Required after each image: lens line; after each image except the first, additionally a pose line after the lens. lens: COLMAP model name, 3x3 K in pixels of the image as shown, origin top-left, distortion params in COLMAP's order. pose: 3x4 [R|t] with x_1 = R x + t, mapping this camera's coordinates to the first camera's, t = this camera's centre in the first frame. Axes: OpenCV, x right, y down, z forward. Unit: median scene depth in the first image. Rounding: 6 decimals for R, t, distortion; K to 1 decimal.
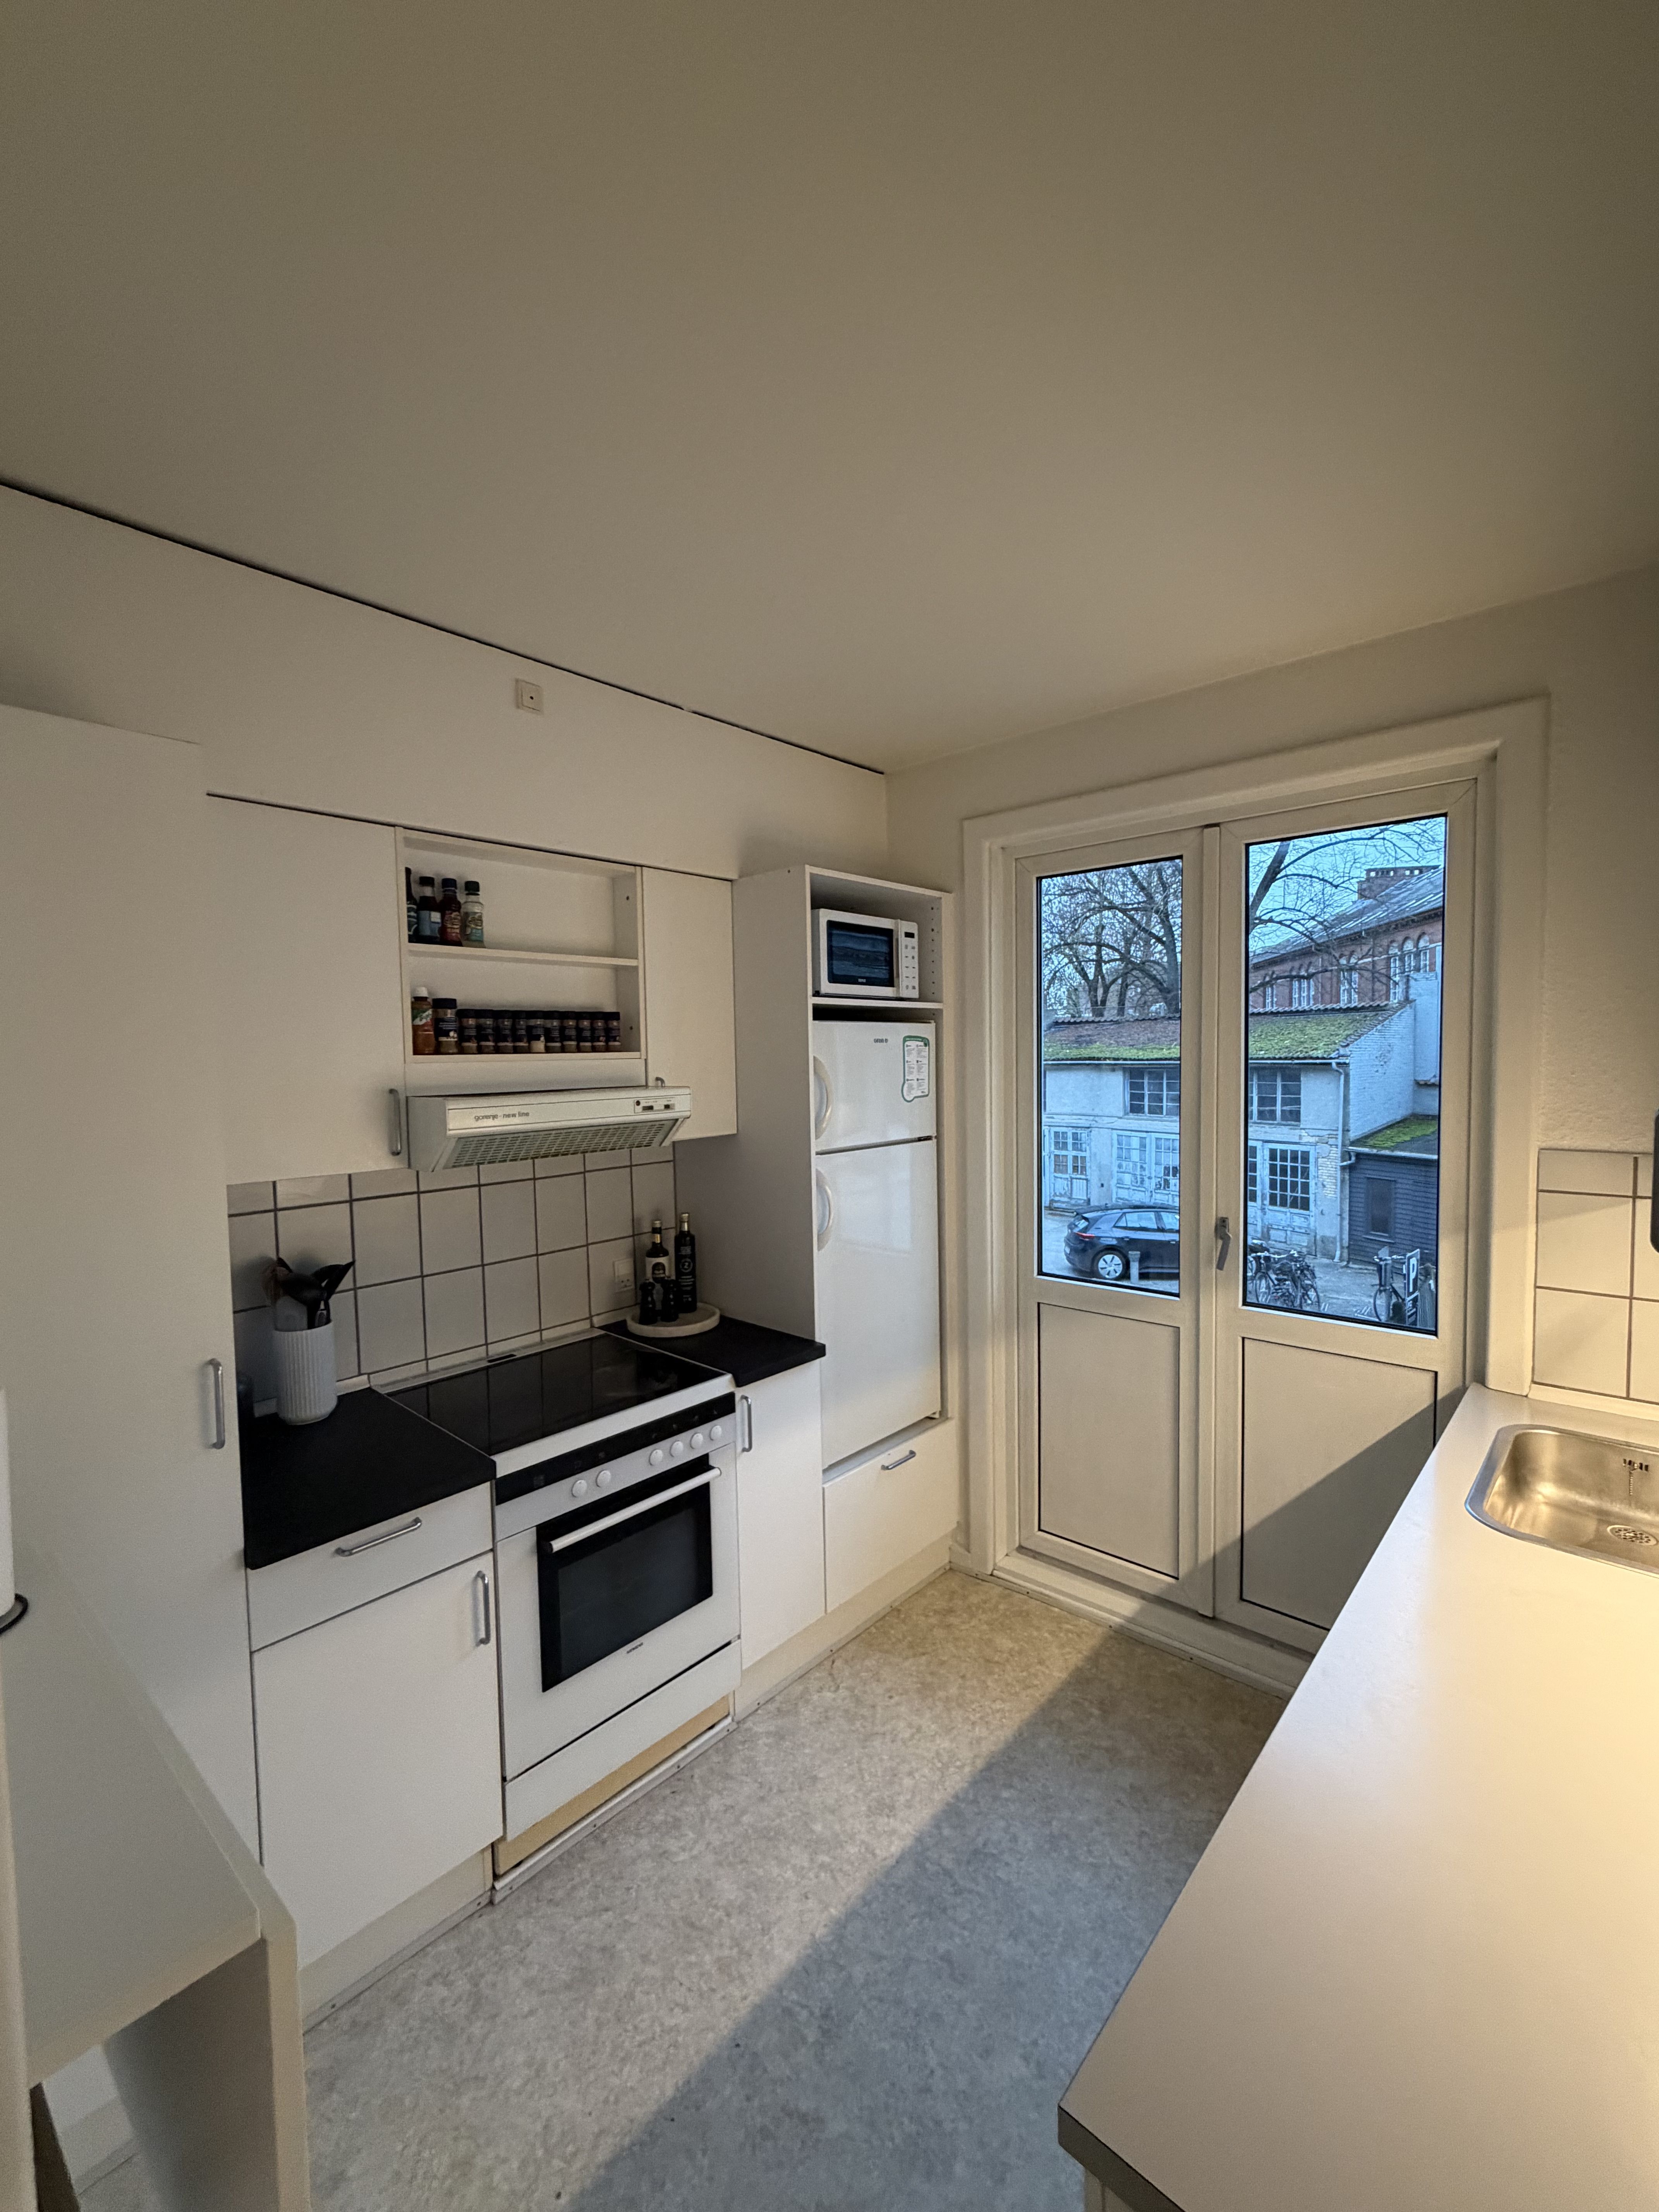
lens RADIAL K [[913.4, 0, 829.5], [0, 913.4, 1106.0], [0, 0, 1]] dist [-0.000238, 0.000114]
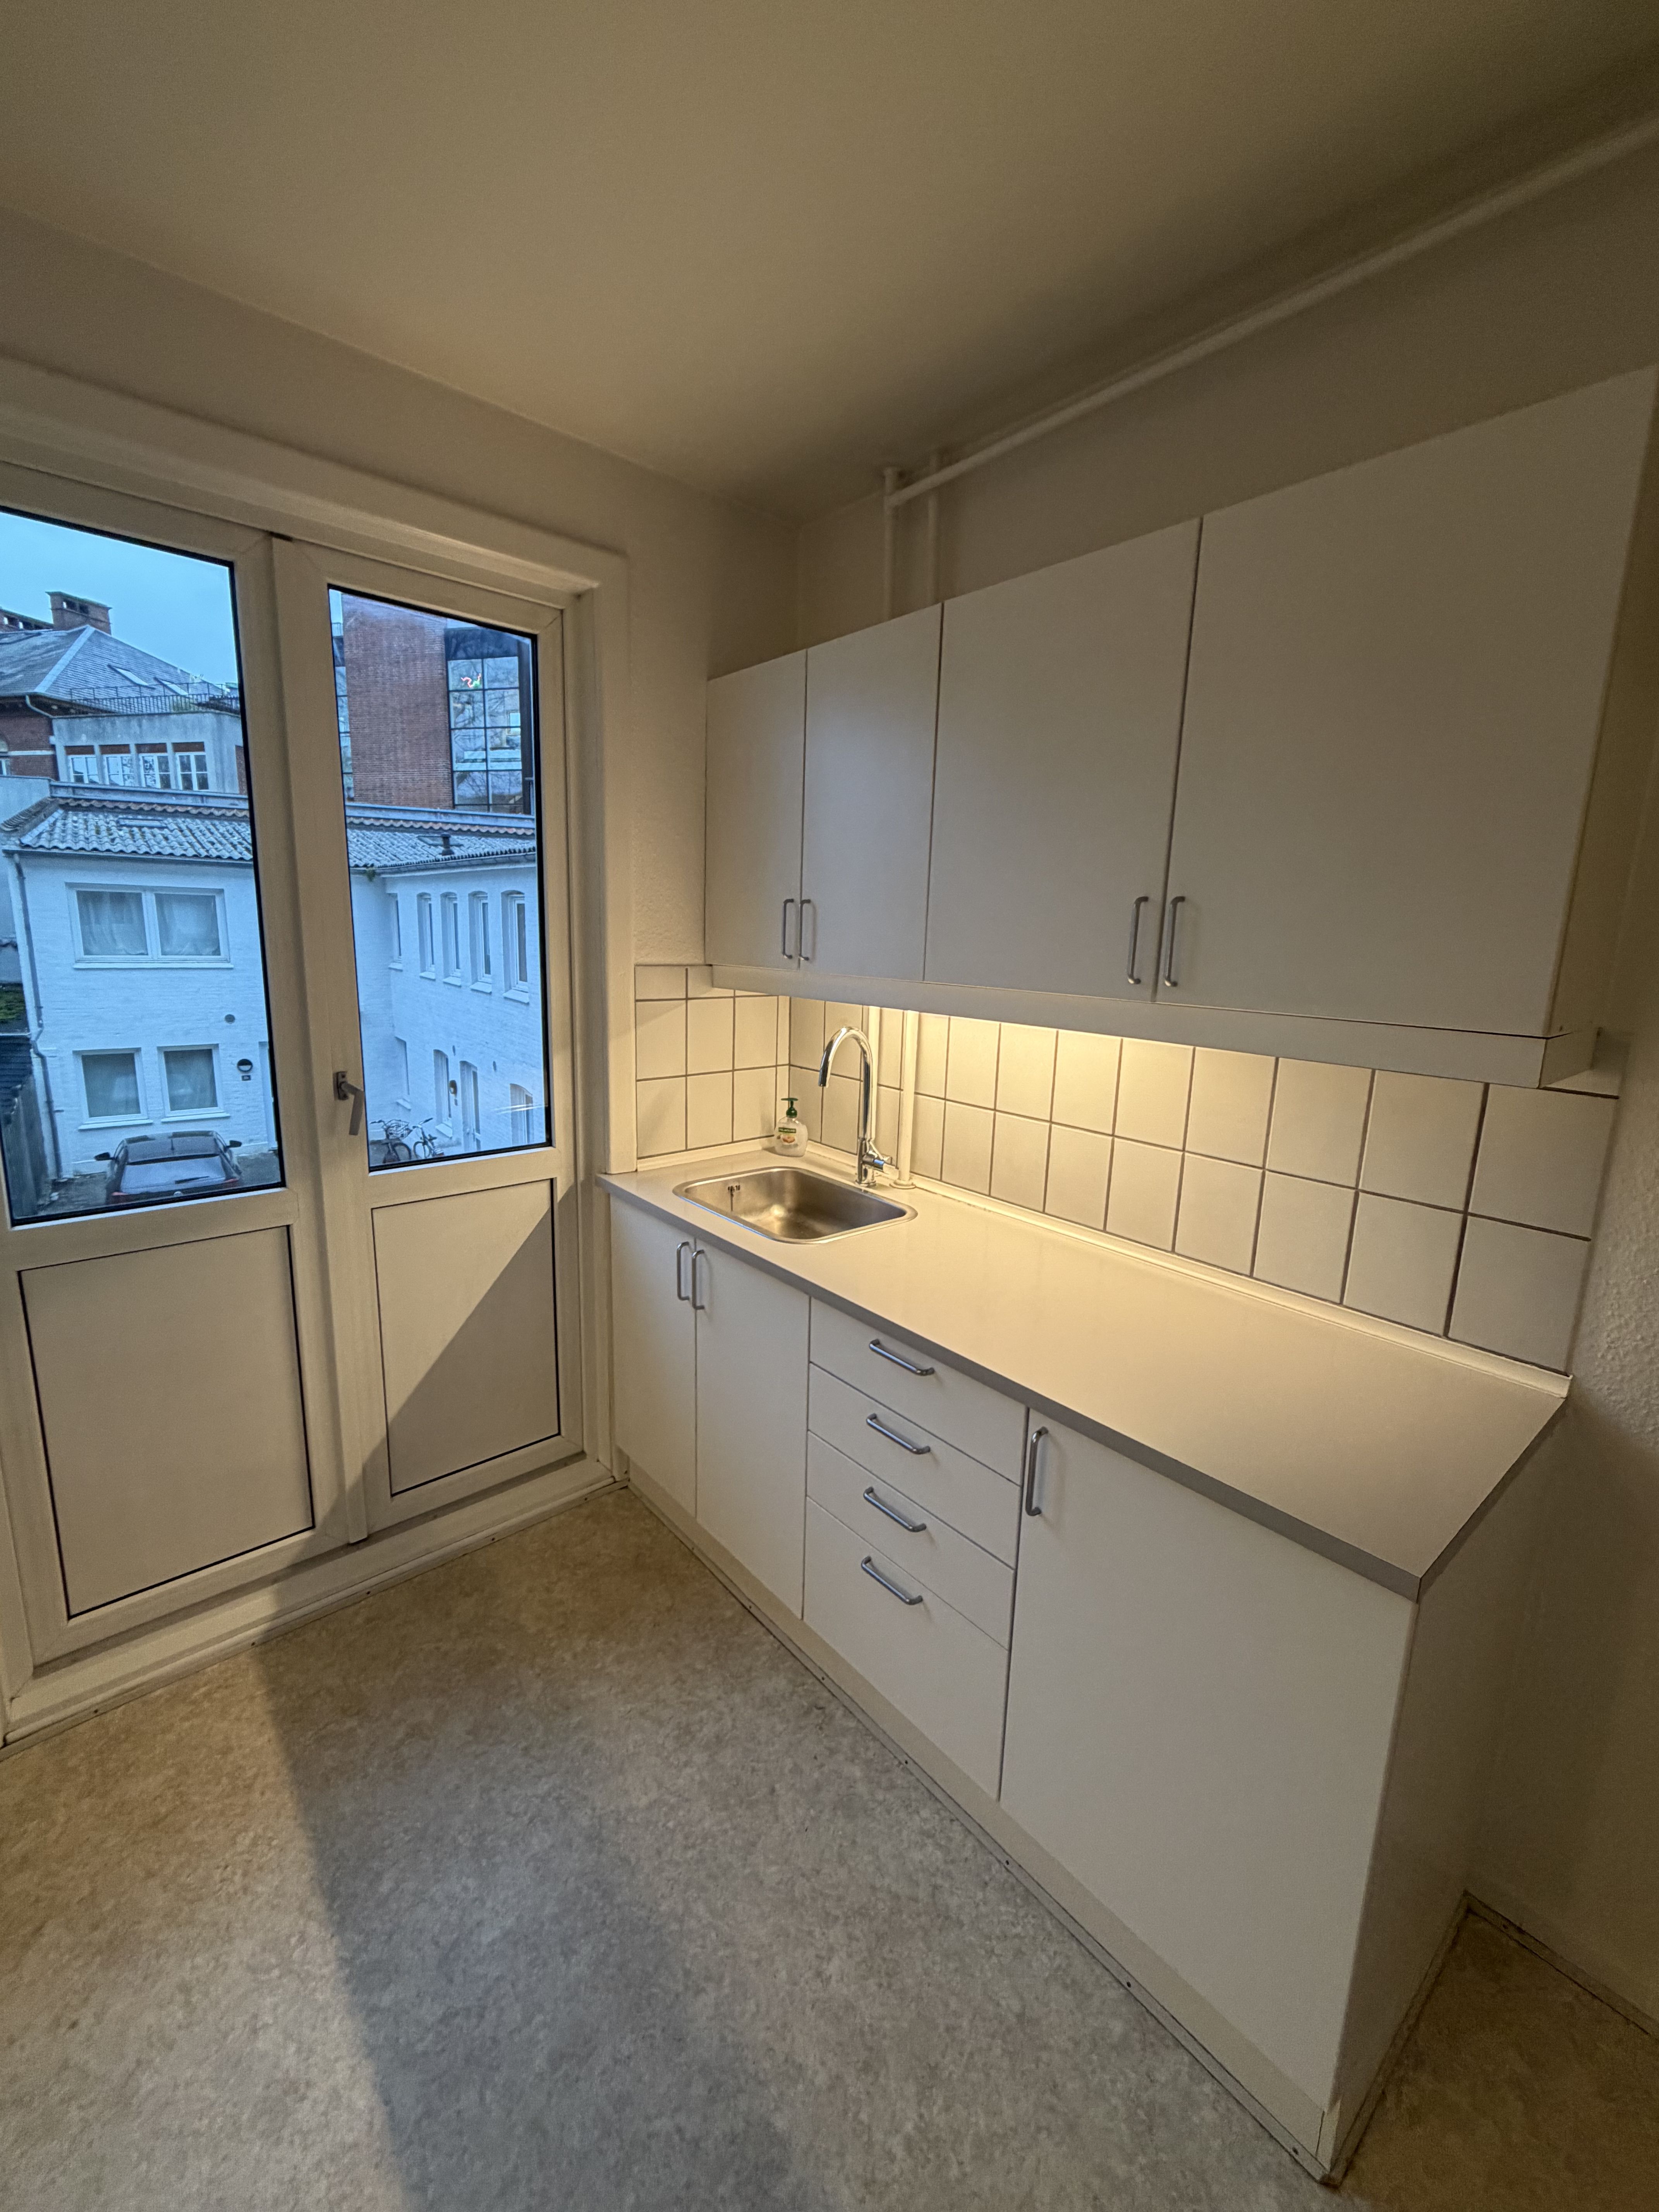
lens RADIAL K [[913.4, 0, 829.5], [0, 913.4, 1106.0], [0, 0, 1]] dist [-0.000238, 0.000114]
pose [[0.125082, -0.167048, 0.977982, -0.359818], [0.025515, 0.985939, 0.165143, 0.034579], [-0.991818, 0.004297, 0.127586, 0.548066]]
